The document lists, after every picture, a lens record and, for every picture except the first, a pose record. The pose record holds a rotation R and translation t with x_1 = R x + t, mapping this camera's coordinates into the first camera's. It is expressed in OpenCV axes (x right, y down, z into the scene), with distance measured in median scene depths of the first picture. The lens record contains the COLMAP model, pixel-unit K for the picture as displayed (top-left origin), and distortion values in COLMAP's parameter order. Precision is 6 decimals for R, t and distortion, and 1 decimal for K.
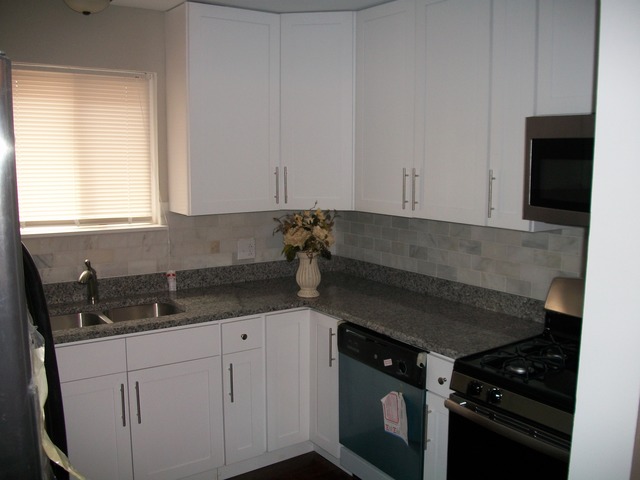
lens RADIAL K [[618.8, 0, 321.2], [0, 618.8, 239.4], [0, 0, 1]] dist [-0.122994, 0.000000]
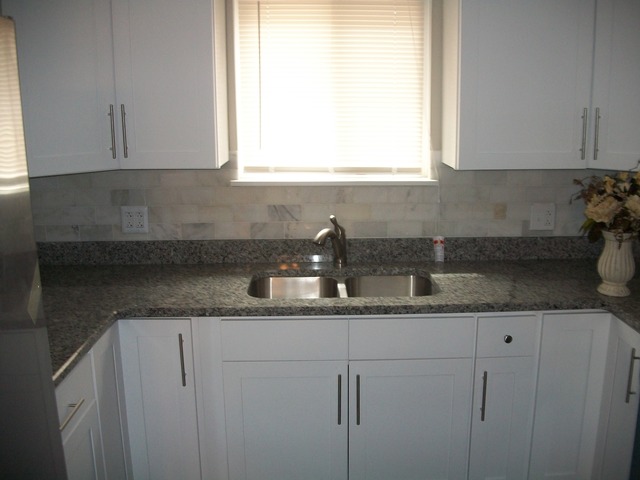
lens RADIAL K [[618.8, 0, 318.9], [0, 618.8, 239.3], [0, 0, 1]] dist [-0.122994, 0.000000]
pose [[0.848752, 0.104886, -0.518285, 0.043204], [-0.063587, 0.993263, 0.096876, -0.014600], [0.524954, -0.049267, 0.849703, 0.245038]]
